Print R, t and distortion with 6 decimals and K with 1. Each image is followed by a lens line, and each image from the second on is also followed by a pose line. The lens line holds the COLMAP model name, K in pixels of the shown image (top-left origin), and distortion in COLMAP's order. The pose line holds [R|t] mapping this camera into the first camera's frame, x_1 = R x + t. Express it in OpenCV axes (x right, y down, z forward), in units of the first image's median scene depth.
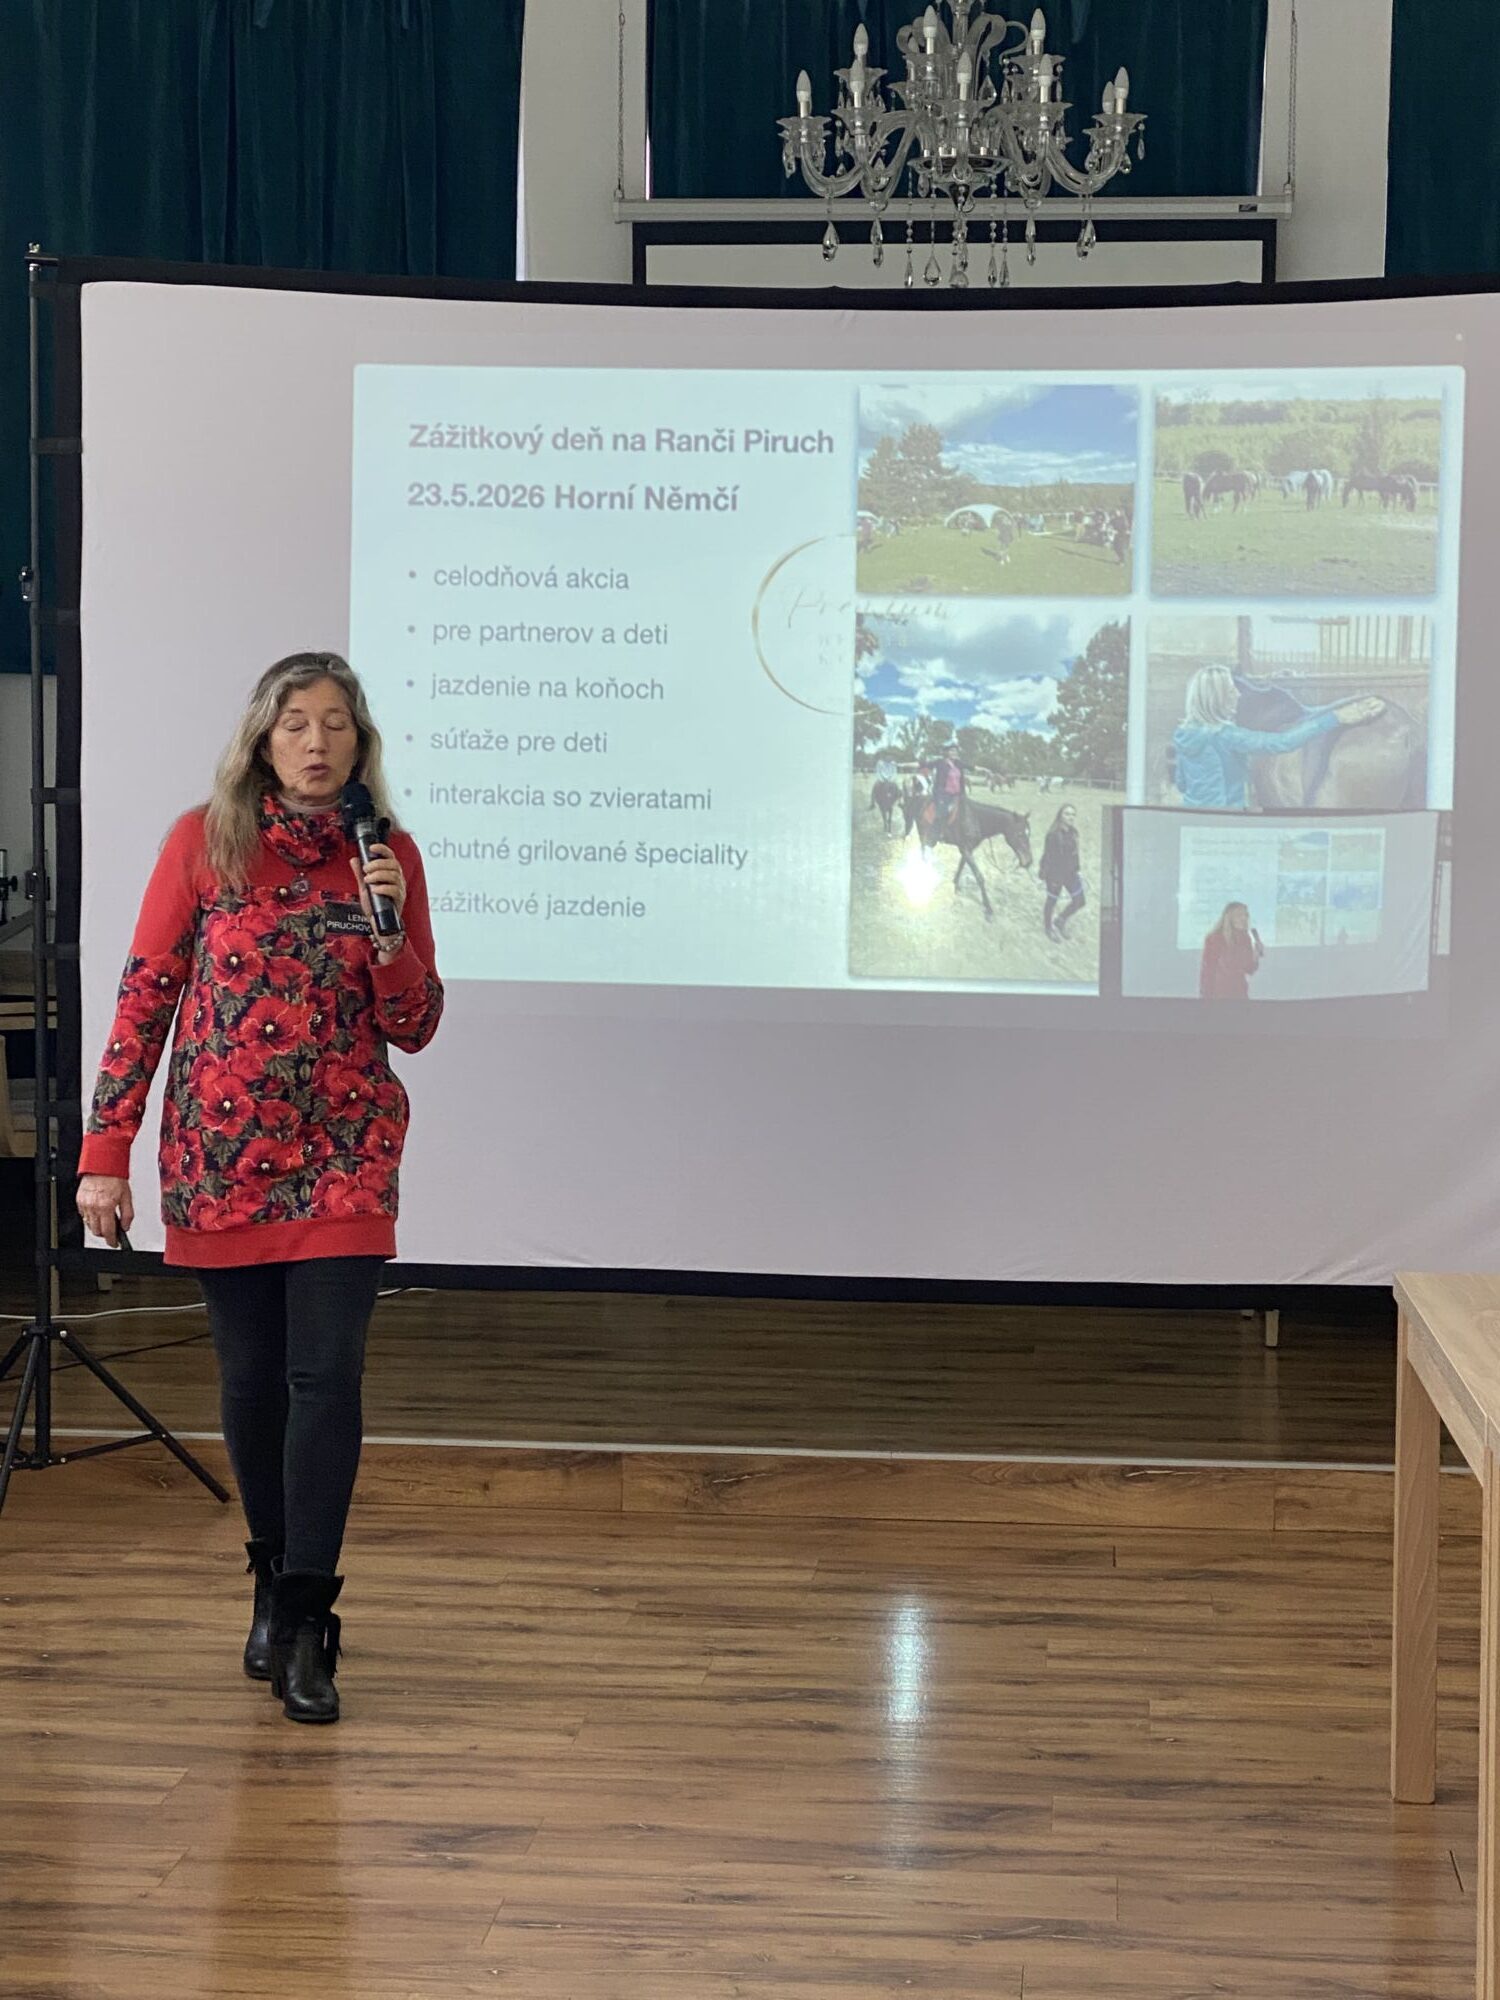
lens RADIAL K [[3920.4, 0, 802.7], [0, 3920.4, 962.9], [0, 0, 1]] dist [0.090045, 0.507430]
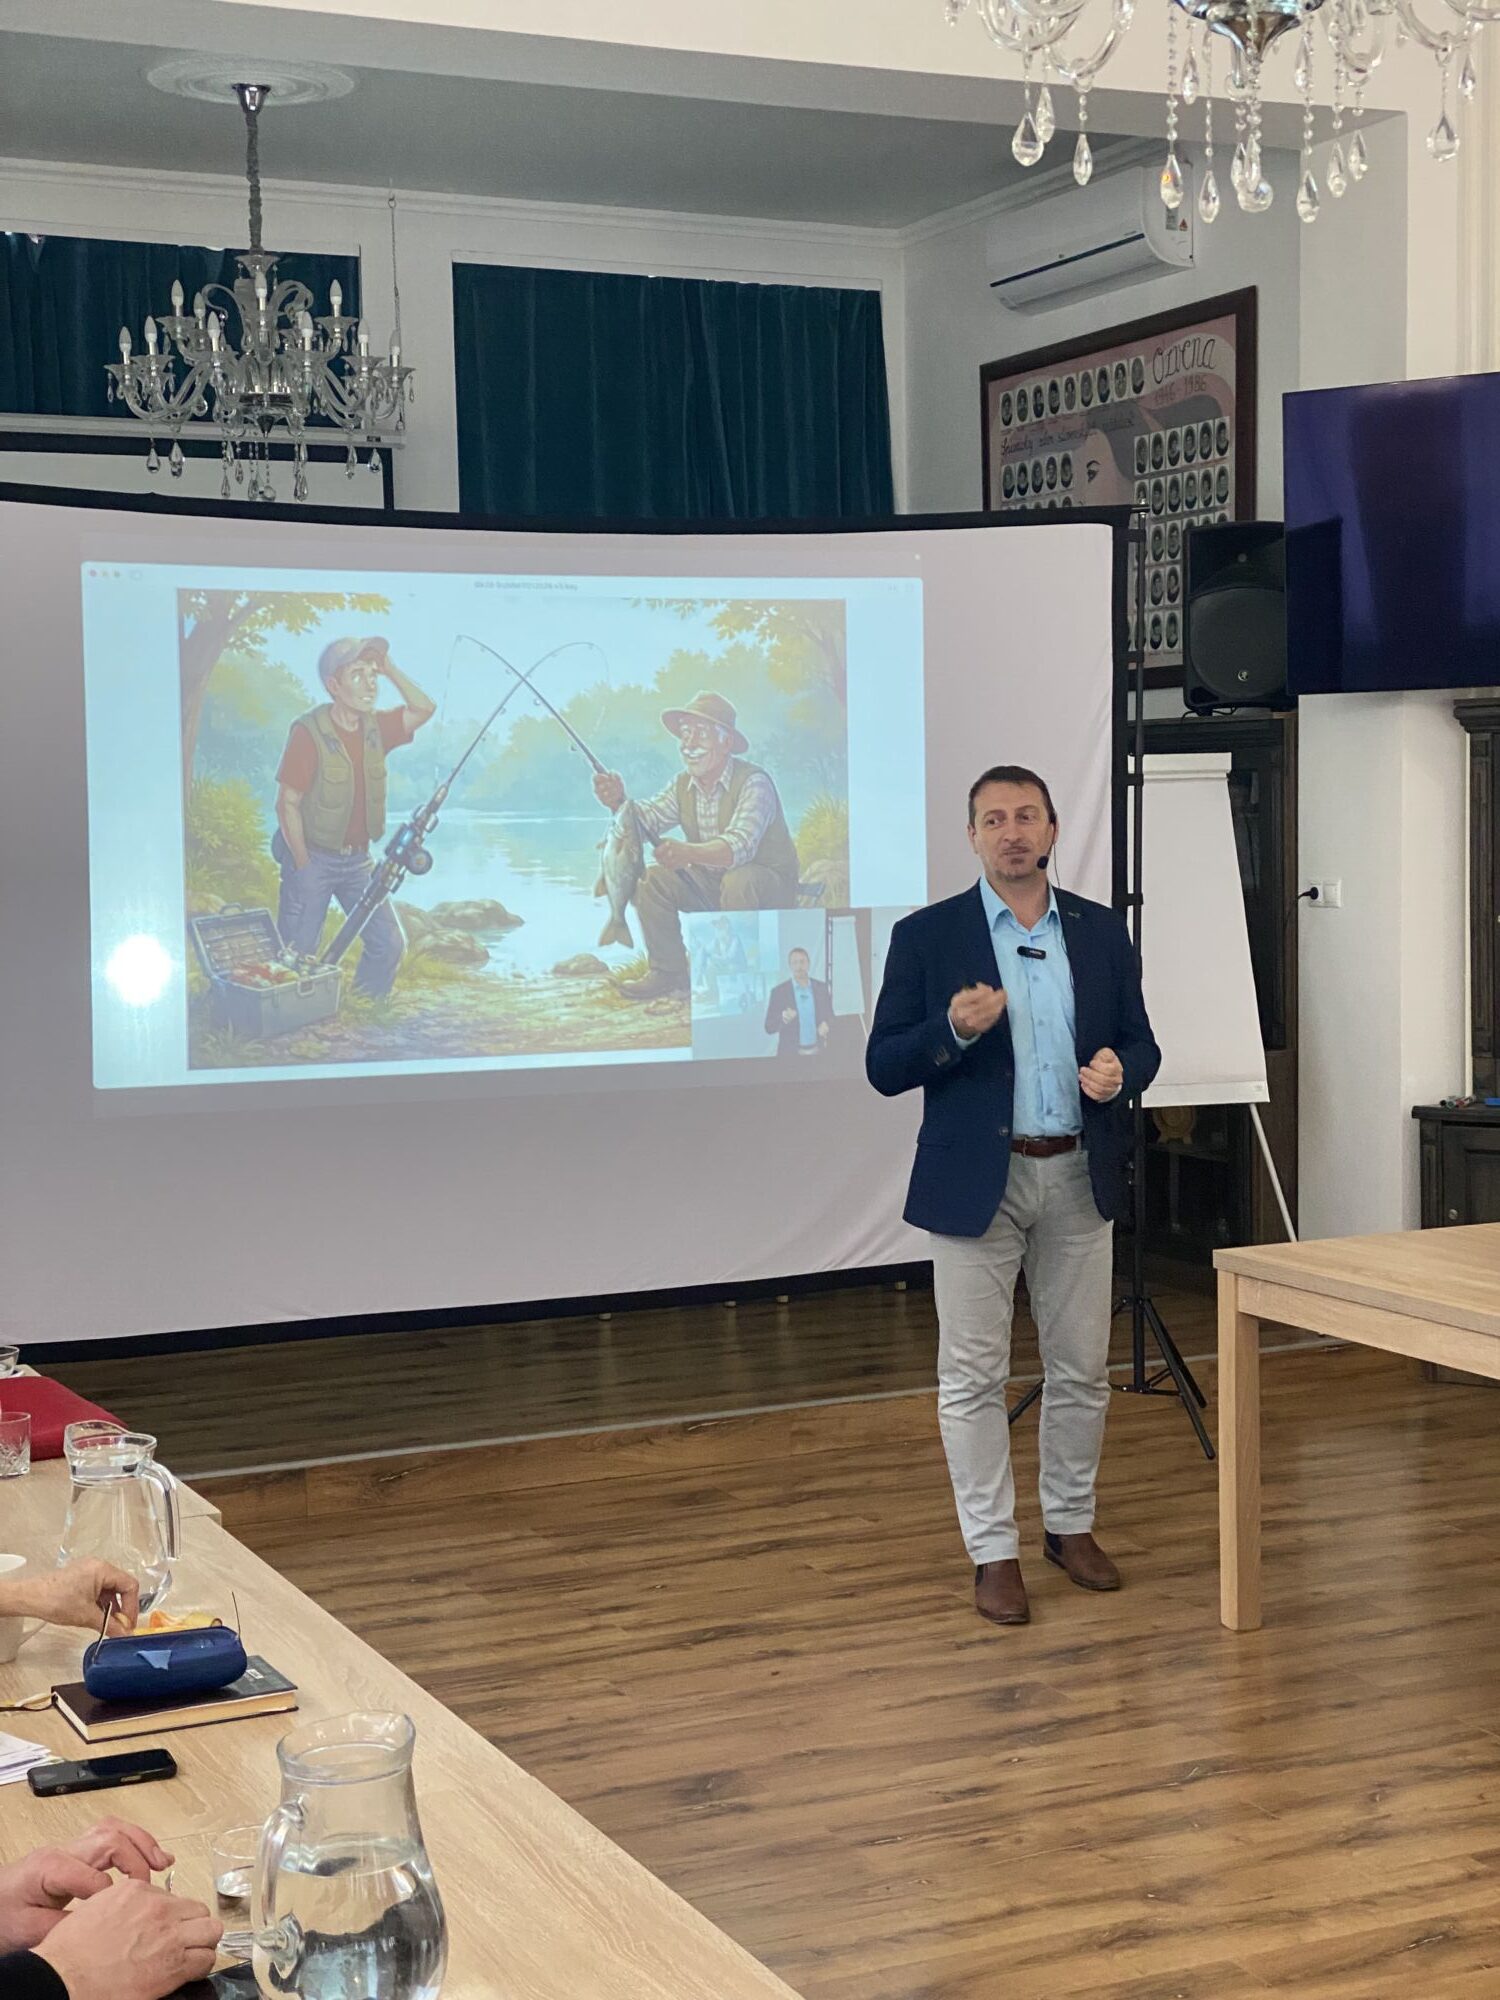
lens RADIAL K [[2973.6, 0, 750.0], [0, 2973.6, 1000.0], [0, 0, 1]] dist [0.206961, -0.498642]
pose [[0.866950, -0.060017, 0.494769, -0.384803], [0.060087, 0.998068, 0.015783, -0.025162], [-0.494761, 0.016046, 0.868881, 0.137910]]
